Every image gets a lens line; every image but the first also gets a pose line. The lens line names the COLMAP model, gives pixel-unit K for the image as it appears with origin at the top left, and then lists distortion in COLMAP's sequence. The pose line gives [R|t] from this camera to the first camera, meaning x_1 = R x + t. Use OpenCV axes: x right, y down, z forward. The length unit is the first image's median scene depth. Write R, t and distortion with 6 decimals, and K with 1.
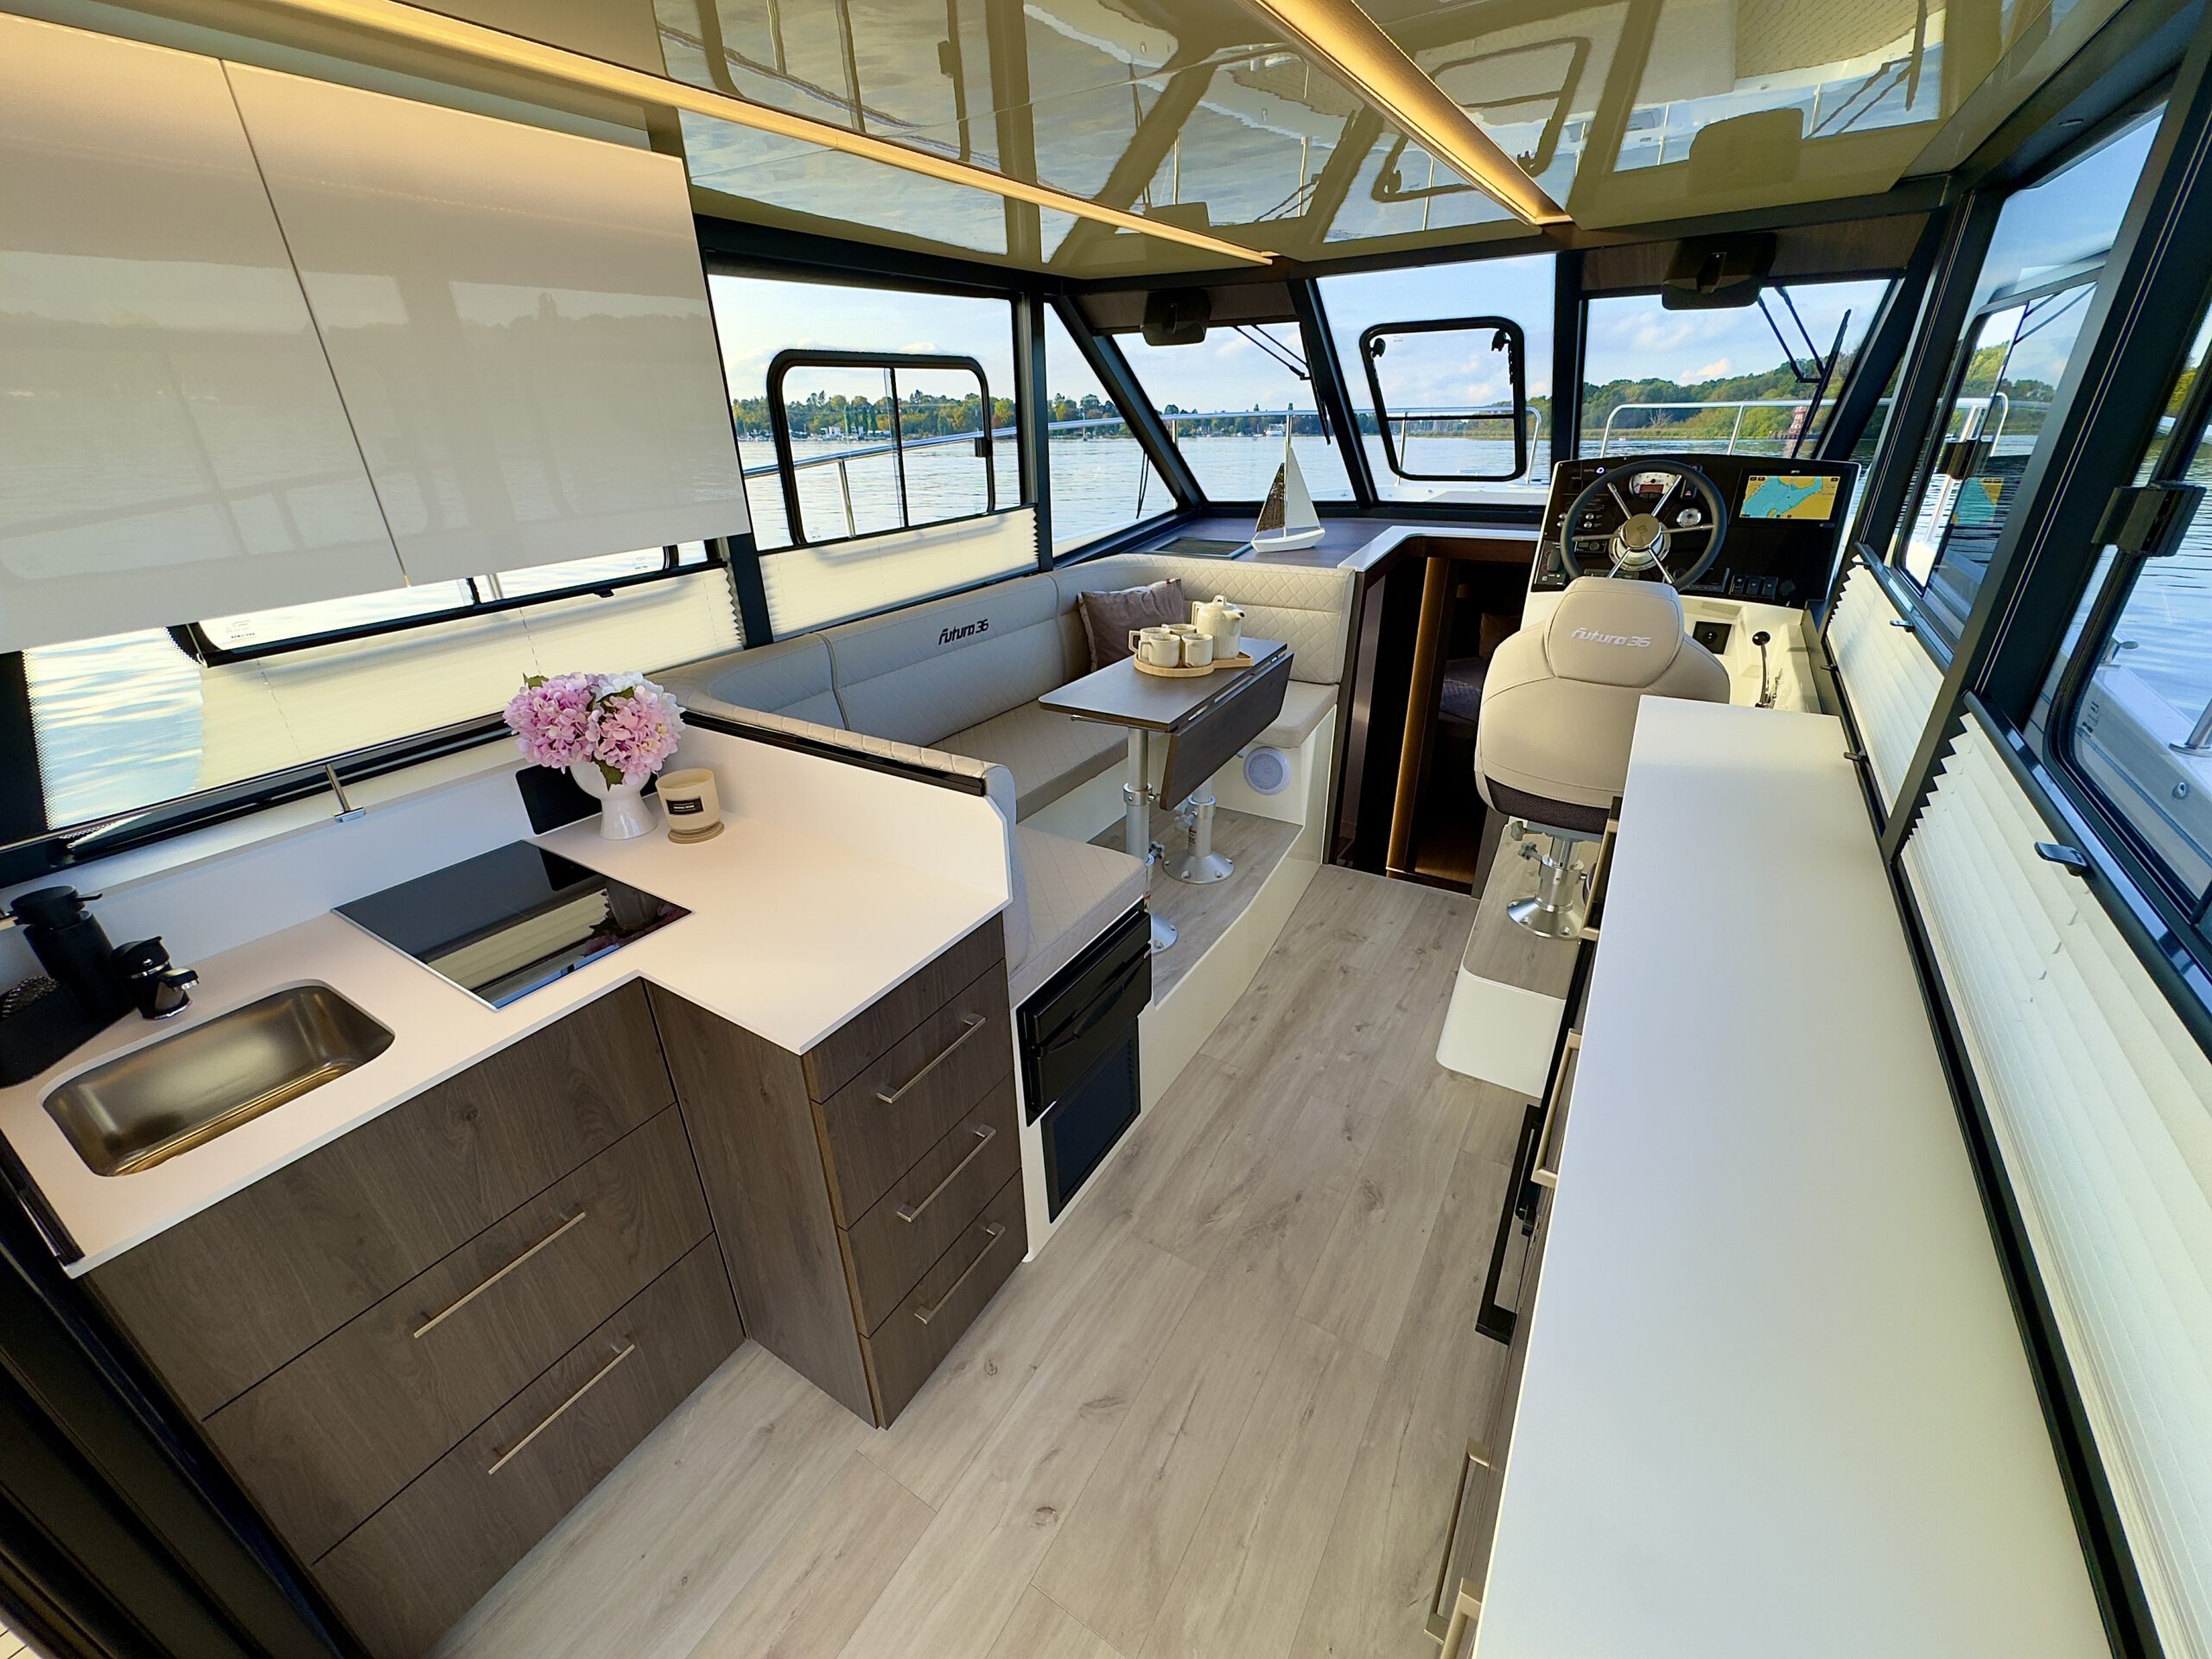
lens RADIAL K [[886.9, 0, 1106.8], [0, 886.9, 818.8], [0, 0, 1]] dist [0.001413, -0.000319]
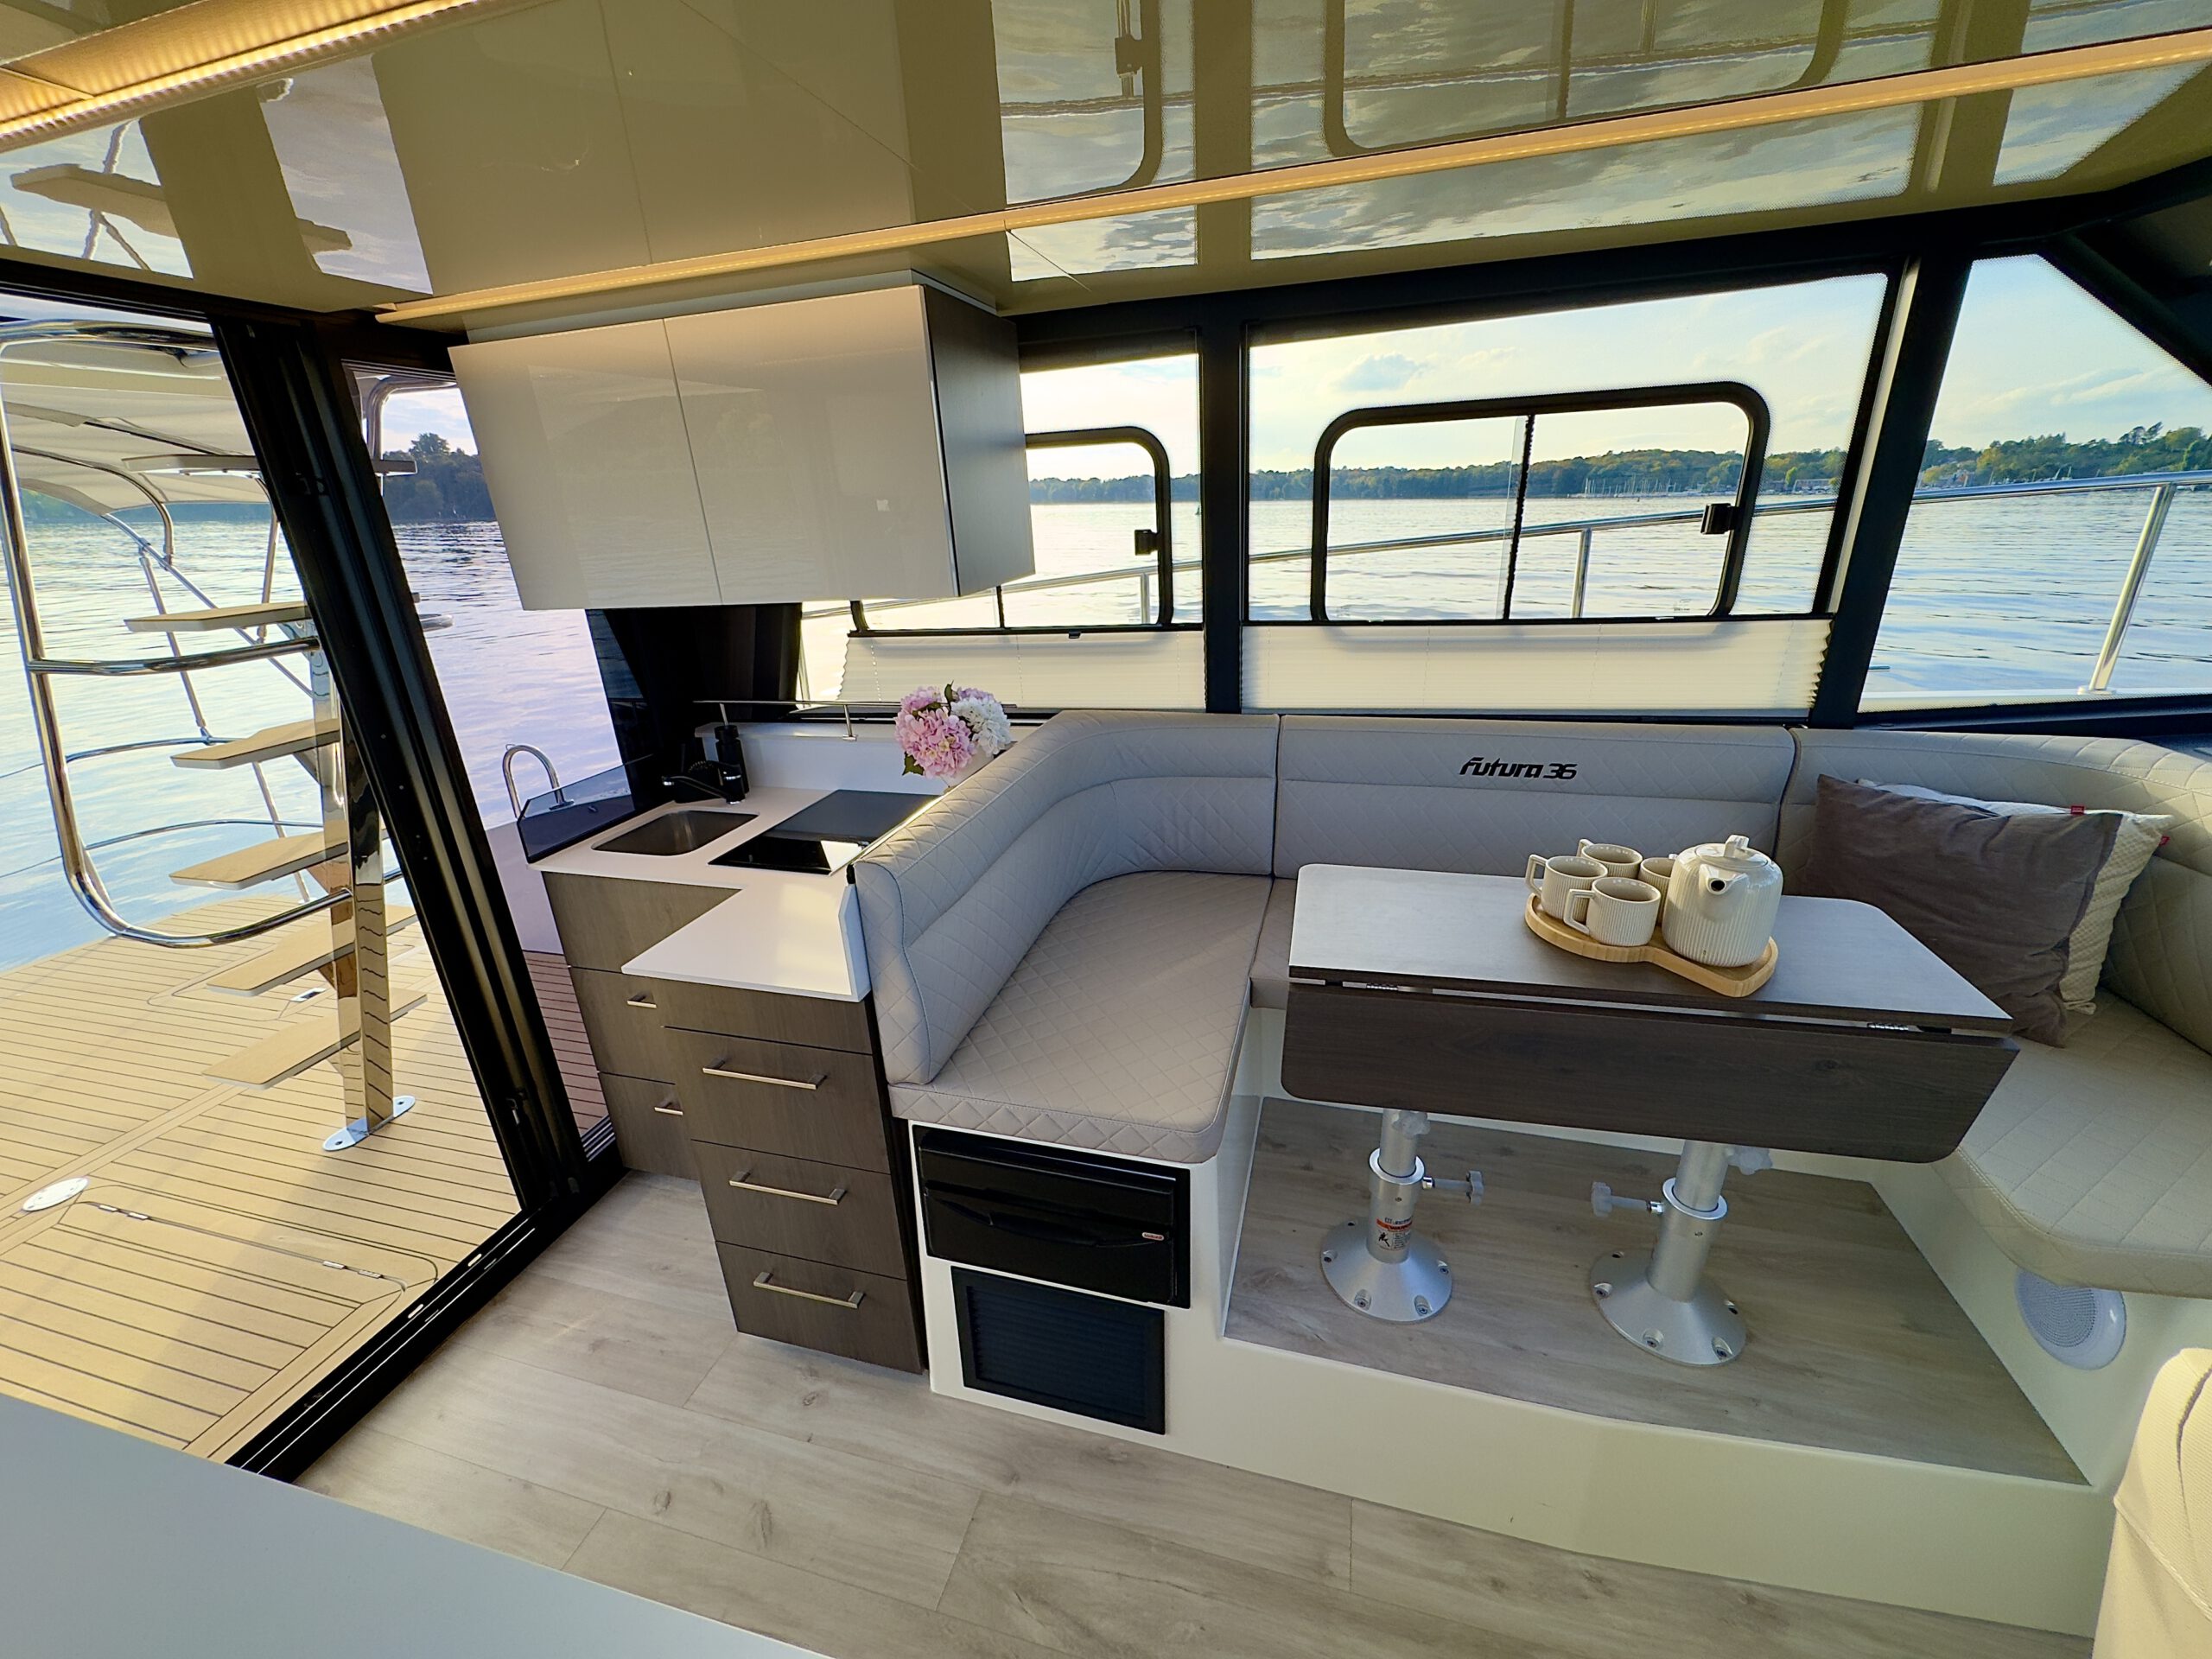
lens RADIAL K [[883.3, 0, 1104.2], [0, 883.3, 823.4], [0, 0, 1]] dist [-0.001892, -0.000347]
pose [[0.280502, 0.335356, -0.899364, 0.618802], [-0.372359, 0.901621, 0.220063, -0.314266], [0.884685, 0.273158, 0.377780, 0.684103]]
